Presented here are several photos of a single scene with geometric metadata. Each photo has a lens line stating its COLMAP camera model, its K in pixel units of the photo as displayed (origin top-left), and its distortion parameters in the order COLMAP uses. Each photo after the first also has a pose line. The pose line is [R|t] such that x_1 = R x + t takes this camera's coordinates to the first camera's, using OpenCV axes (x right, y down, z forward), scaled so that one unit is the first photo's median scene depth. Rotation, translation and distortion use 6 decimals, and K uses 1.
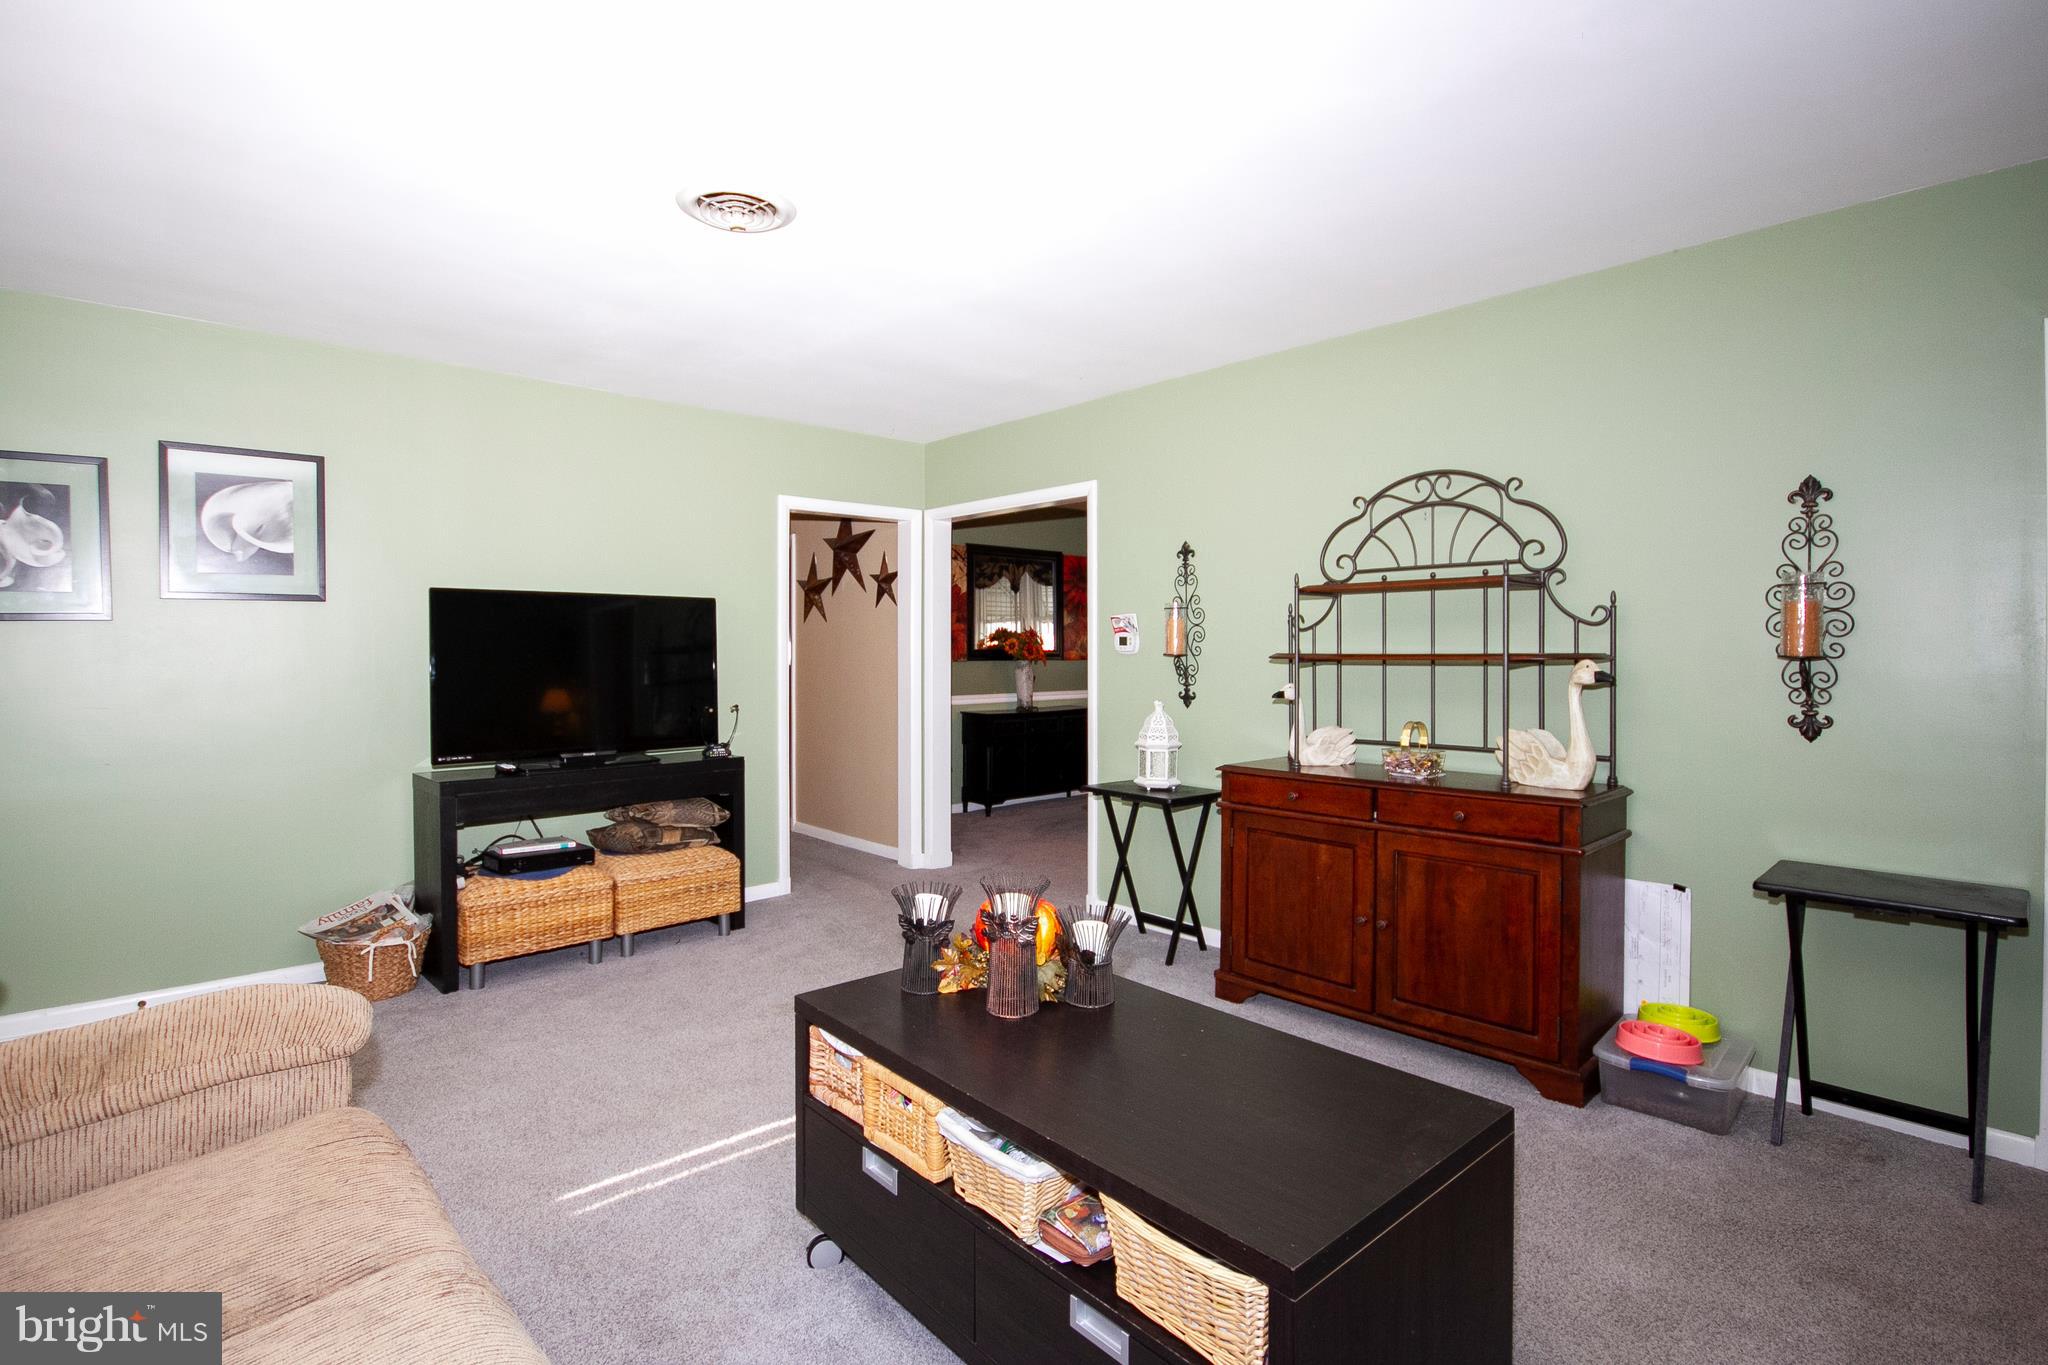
lens RADIAL K [[972.4, 0, 1014.1], [0, 972.4, 661.5], [0, 0, 1]] dist [0.000210, -0.000550]
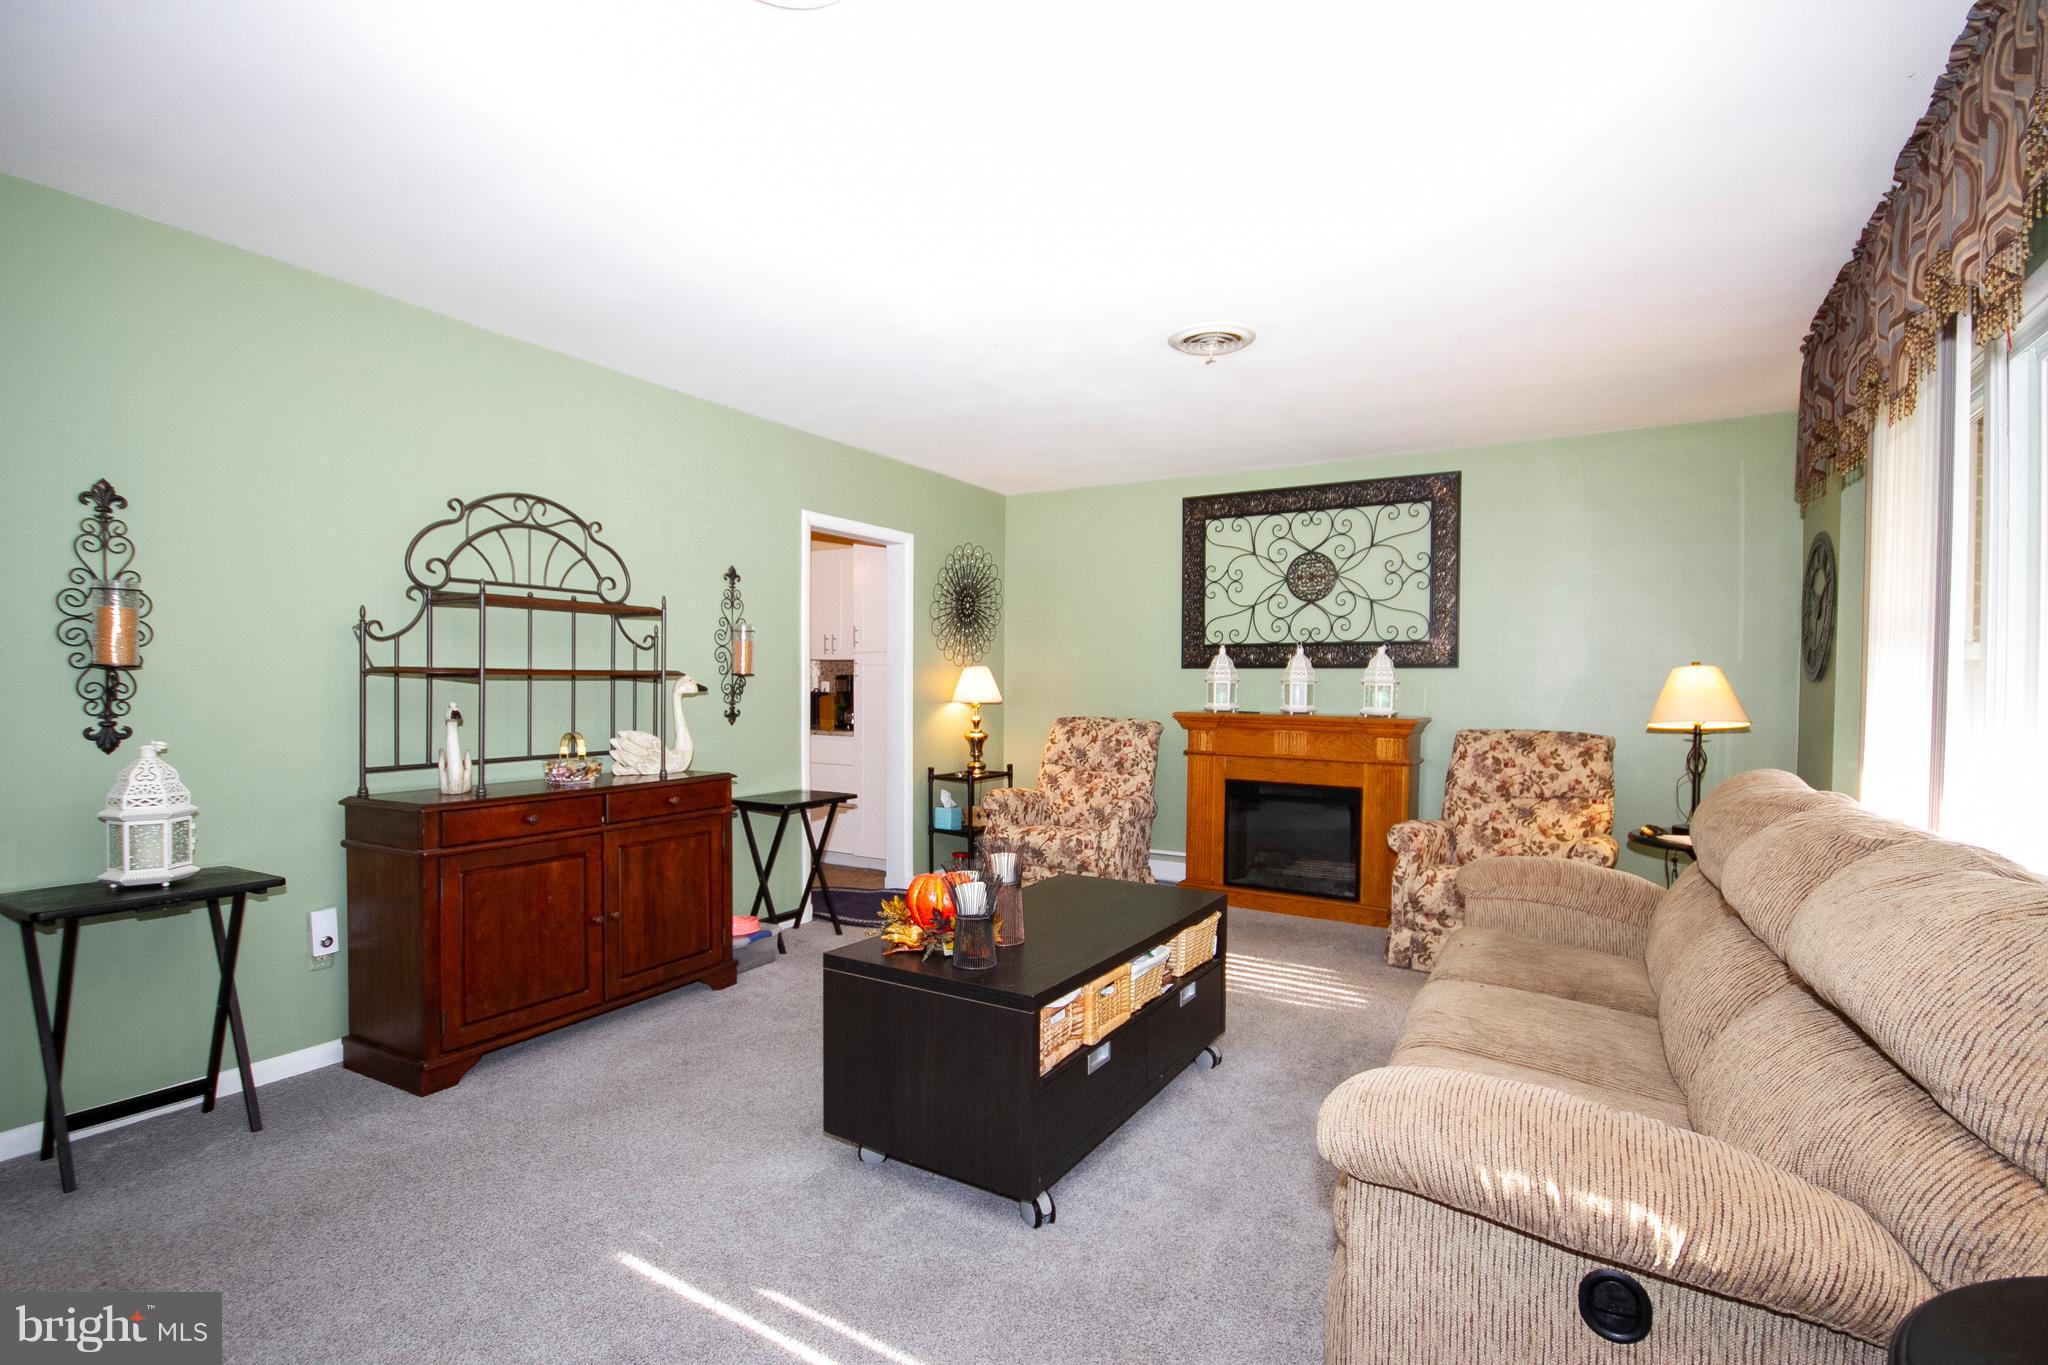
lens RADIAL K [[972.4, 0, 1030.9], [0, 972.4, 692.9], [0, 0, 1]] dist [0.000210, -0.000550]
pose [[-0.283693, -0.021231, 0.958680, -0.720872], [-0.006195, 0.999775, 0.020308, -0.007095], [-0.958895, -0.000178, -0.283760, 0.767295]]
